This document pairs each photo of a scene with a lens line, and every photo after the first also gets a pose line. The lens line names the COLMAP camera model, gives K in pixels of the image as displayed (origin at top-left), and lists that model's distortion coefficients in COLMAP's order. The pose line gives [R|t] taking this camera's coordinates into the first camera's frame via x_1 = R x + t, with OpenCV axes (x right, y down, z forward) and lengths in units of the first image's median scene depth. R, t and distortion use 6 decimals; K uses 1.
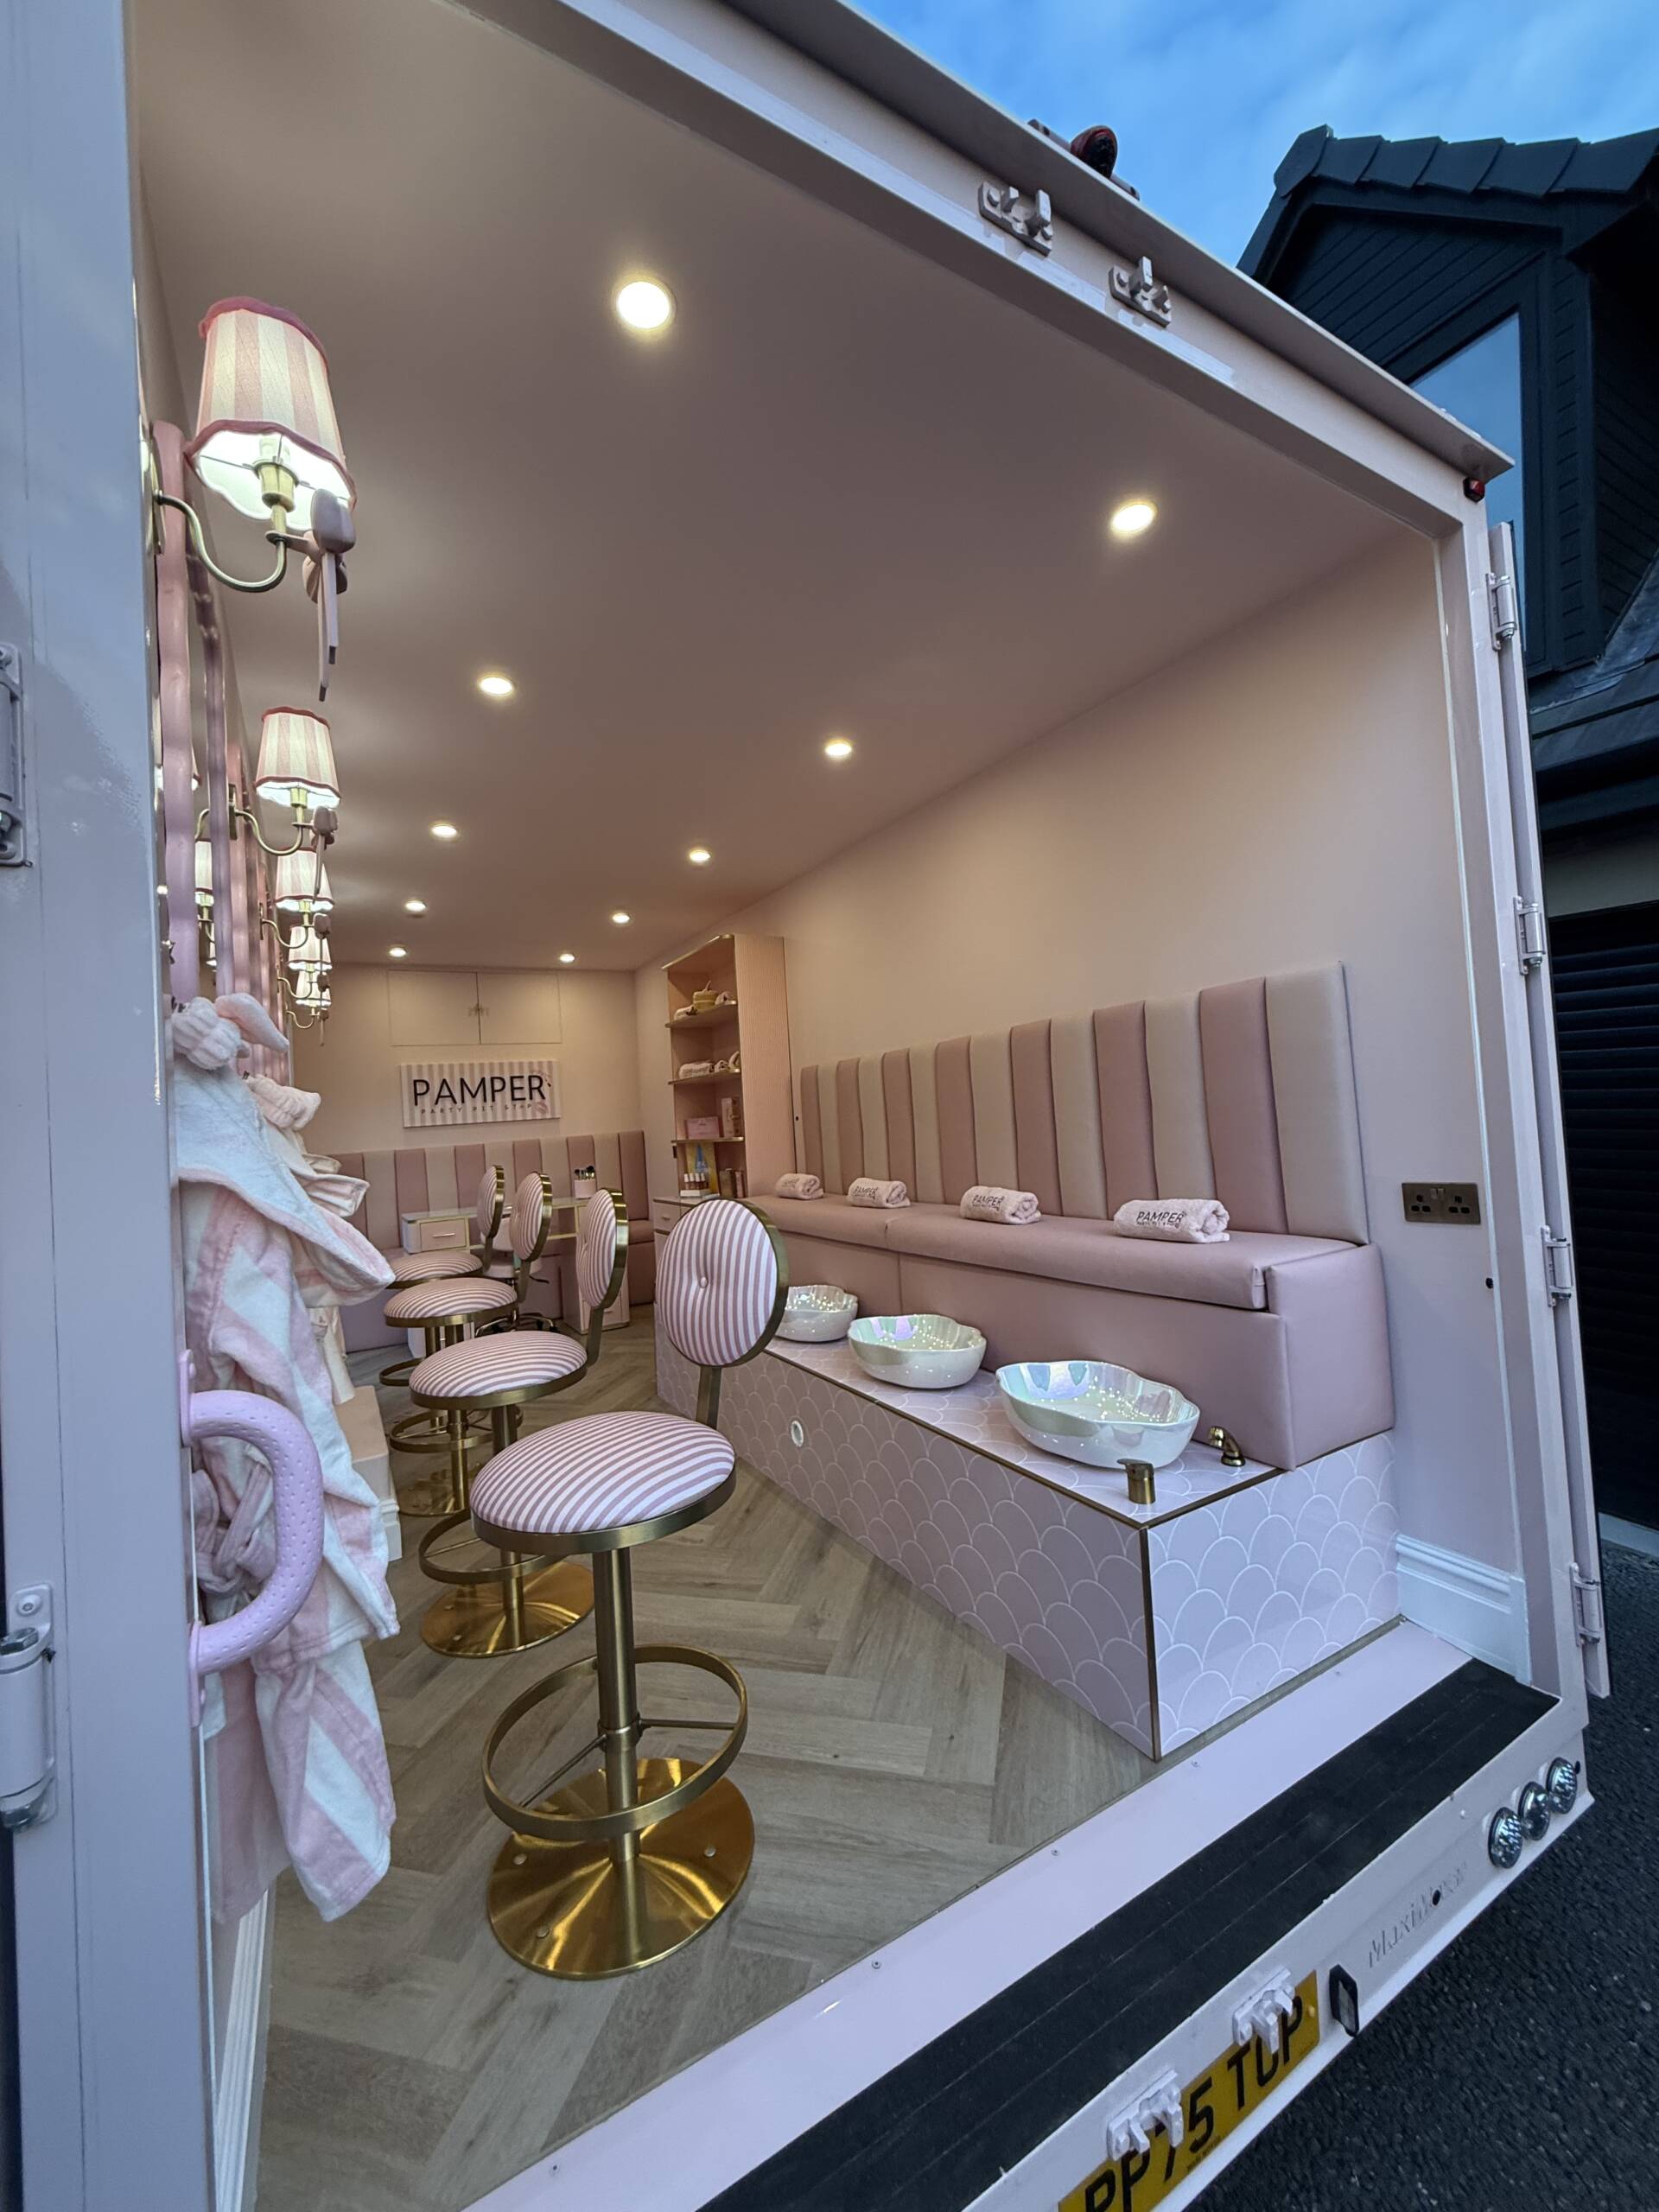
lens RADIAL K [[885.2, 0, 825.7], [0, 885.2, 1093.1], [0, 0, 1]] dist [0.008676, -0.000211]
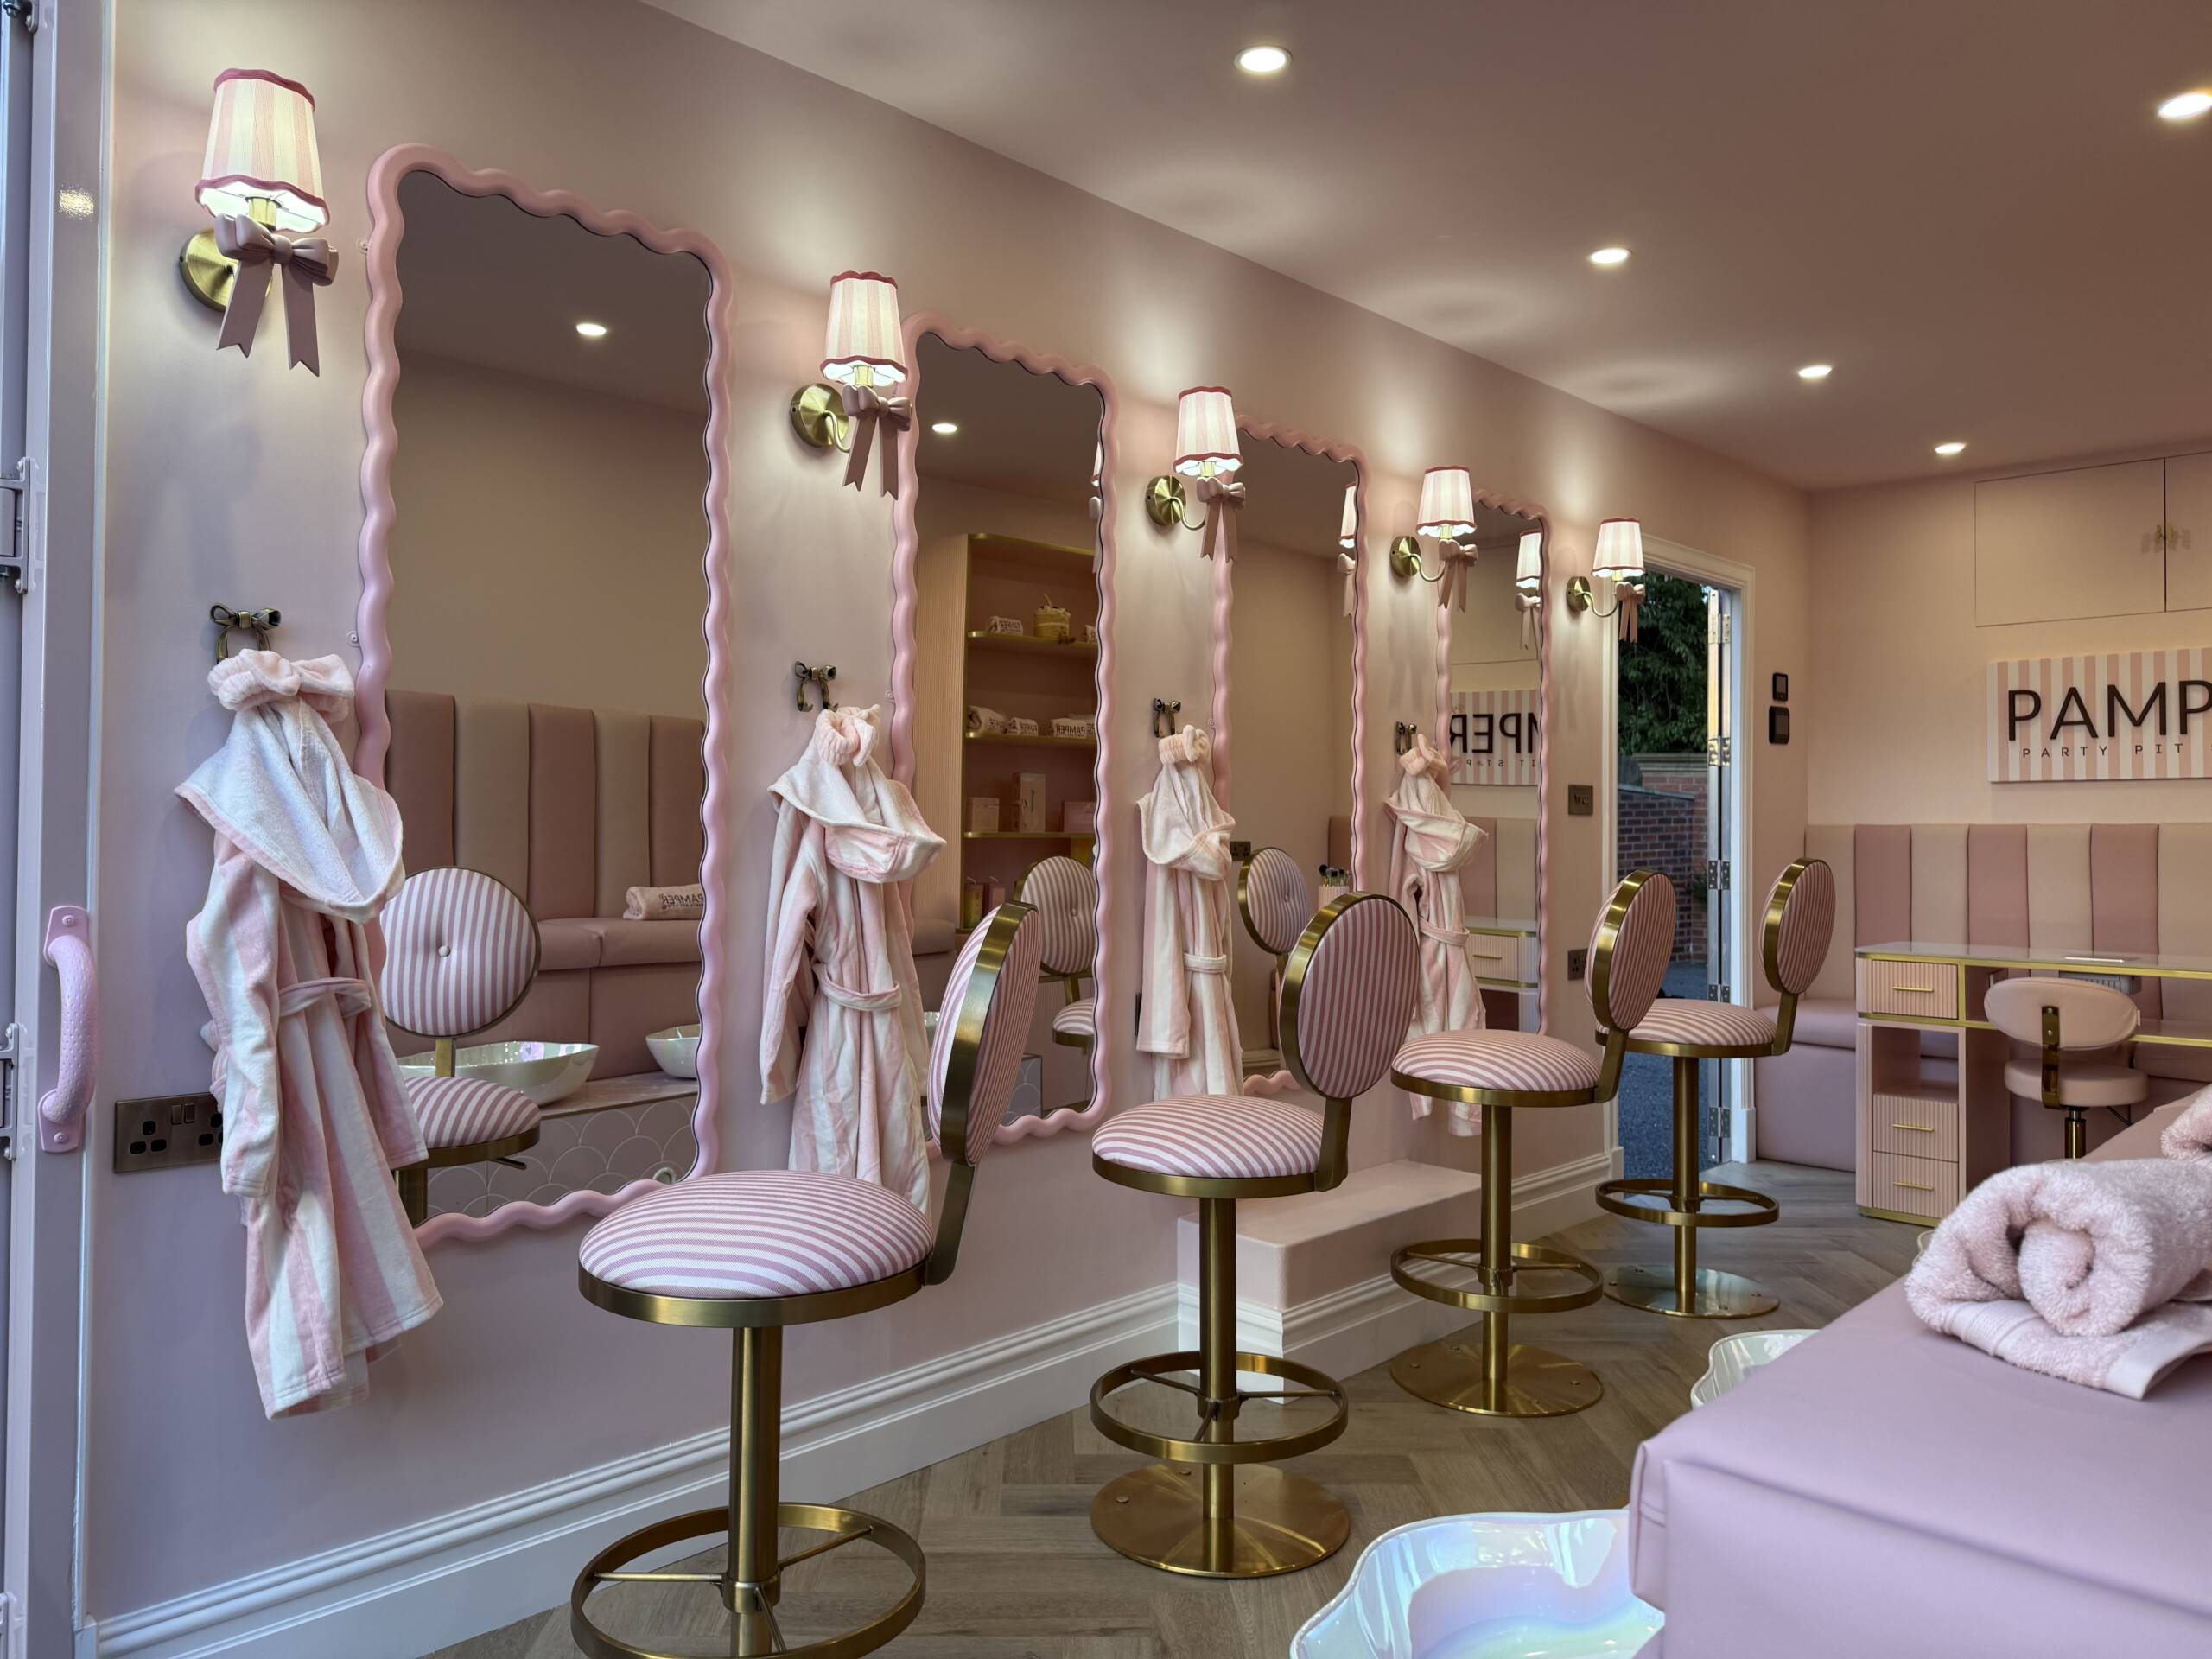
lens RADIAL K [[1554.2, 0, 1086.0], [0, 1554.2, 795.9], [0, 0, 1]] dist [0.098847, -0.139984]
pose [[0.271387, 0.045909, -0.961375, 0.275739], [0.005131, 0.998779, 0.049144, -0.001603], [0.962457, -0.018270, 0.270820, 0.235785]]
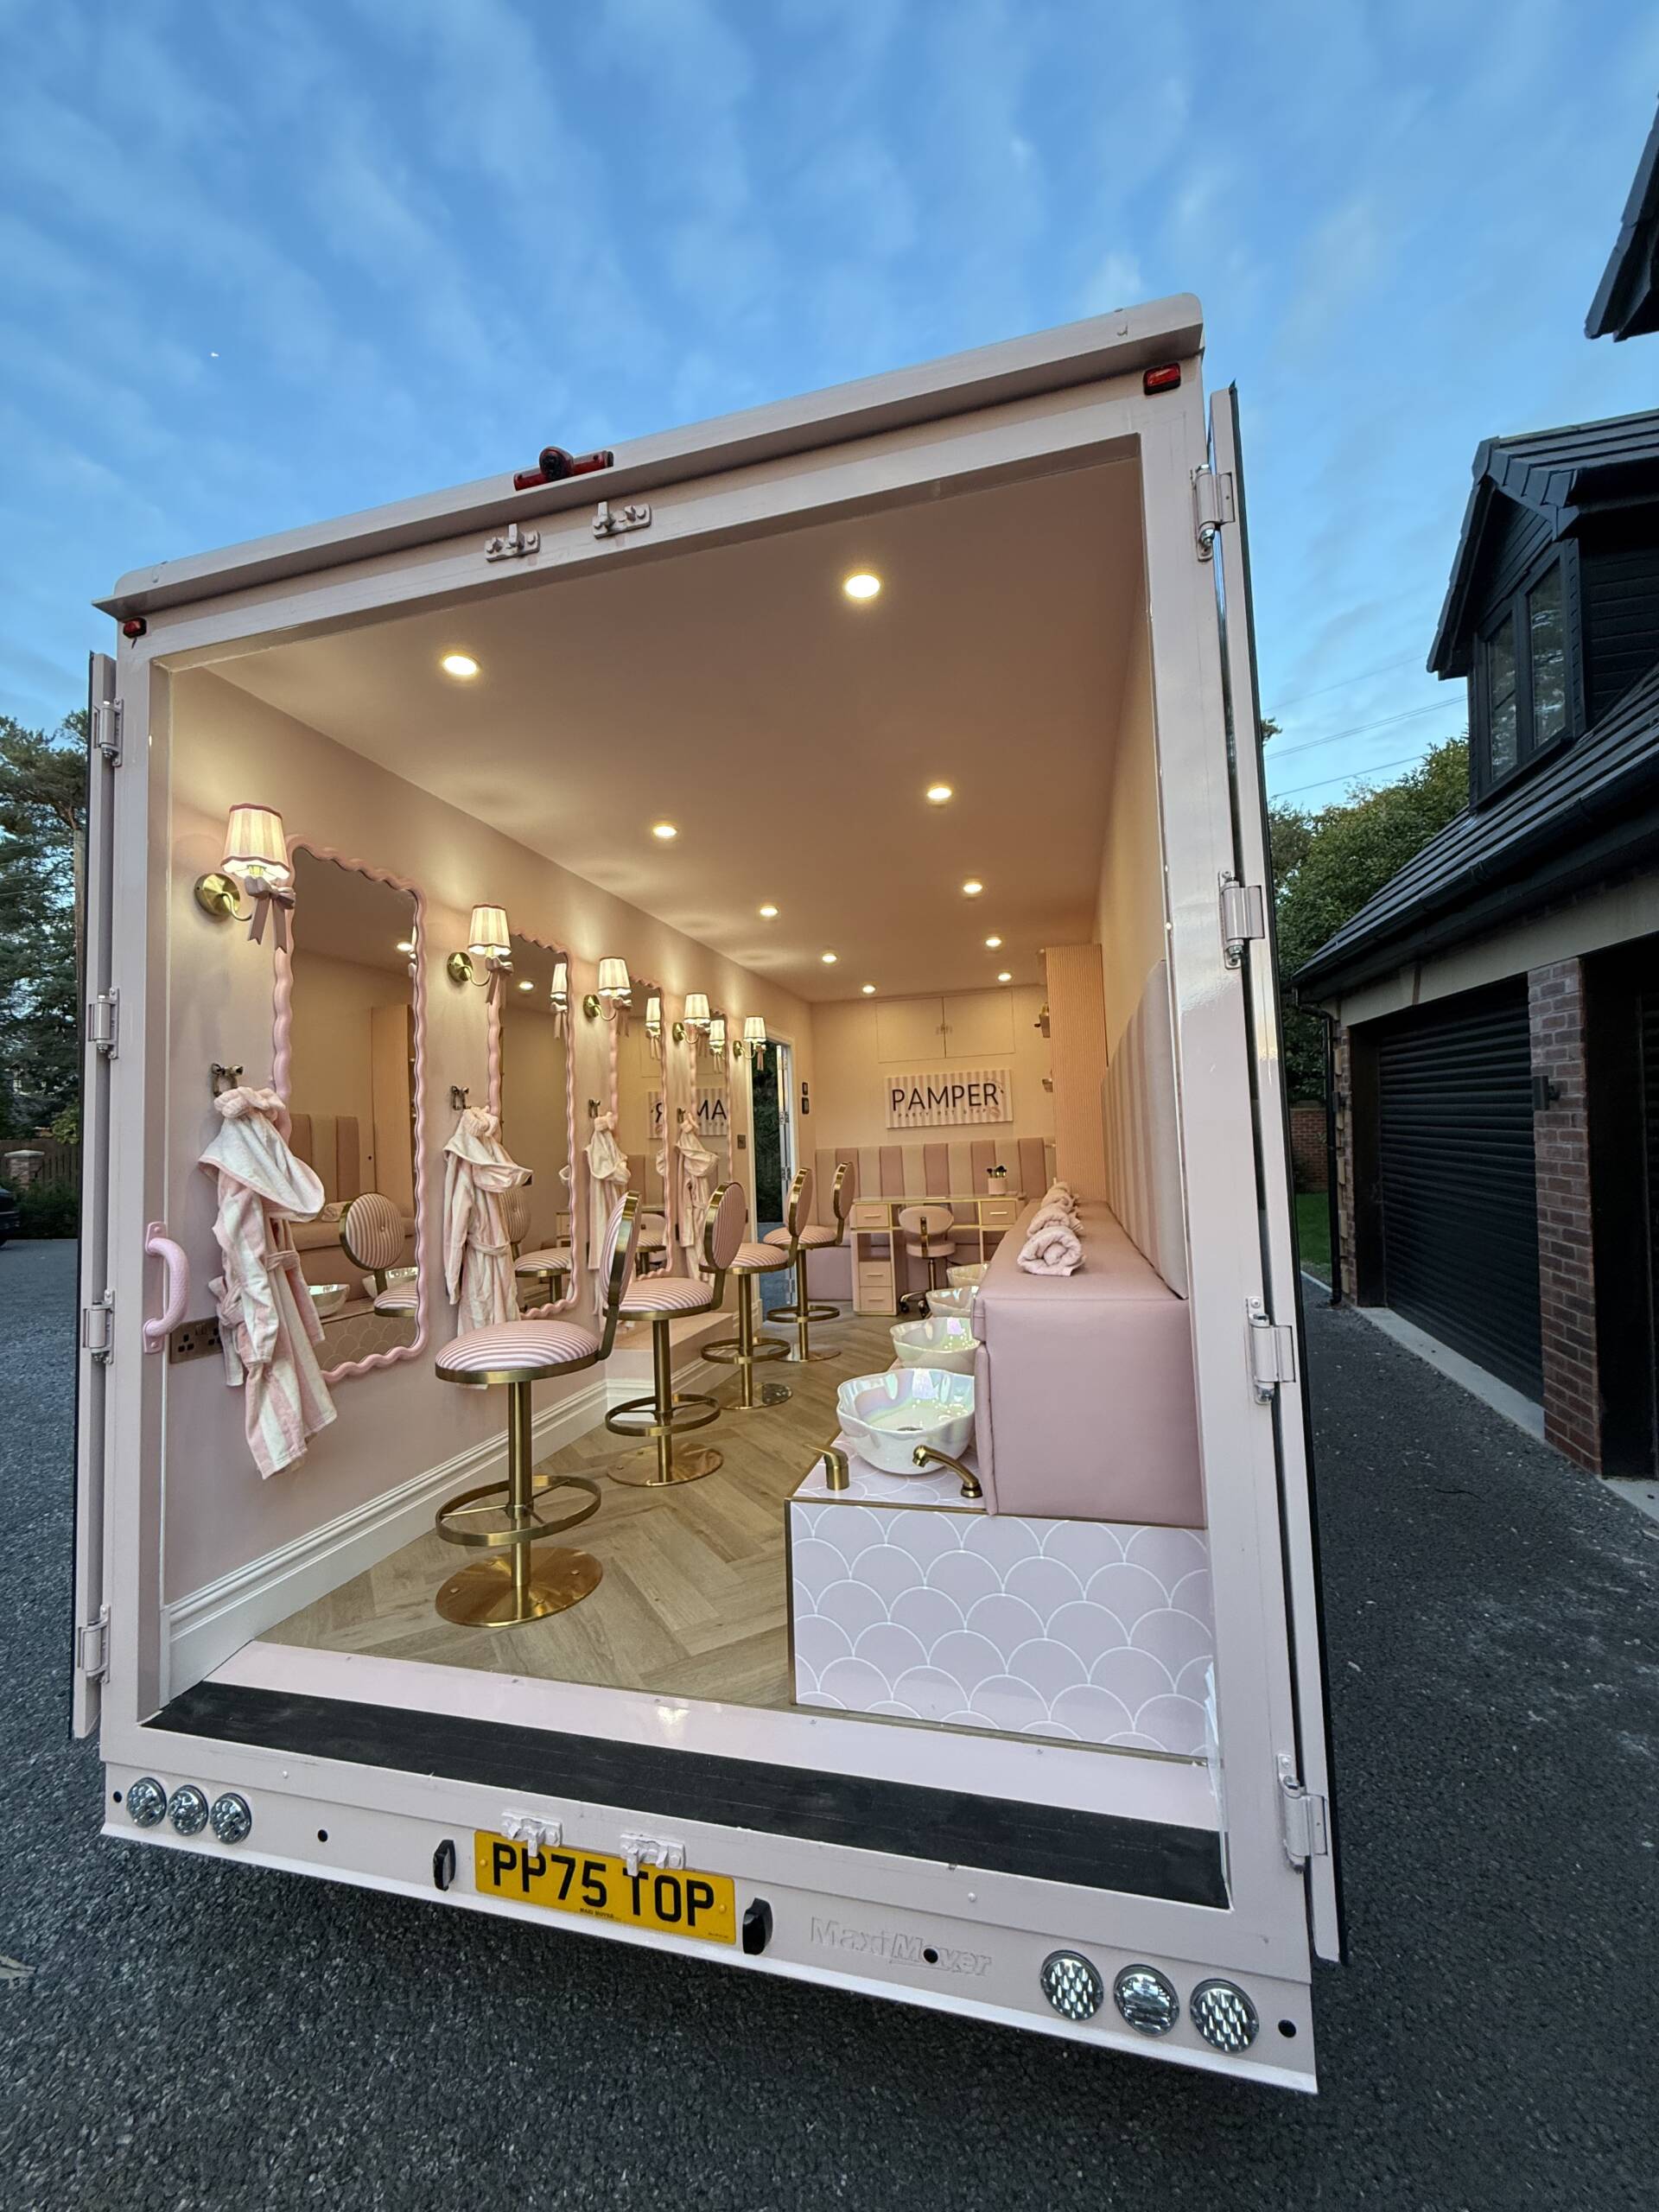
lens RADIAL K [[885.2, 0, 825.7], [0, 885.2, 1093.1], [0, 0, 1]] dist [0.008676, -0.000211]
pose [[0.707013, -0.014707, -0.707048, 0.341936], [0.018375, 0.999828, -0.002423, -0.009294], [0.706962, -0.011279, 0.707162, 0.063726]]
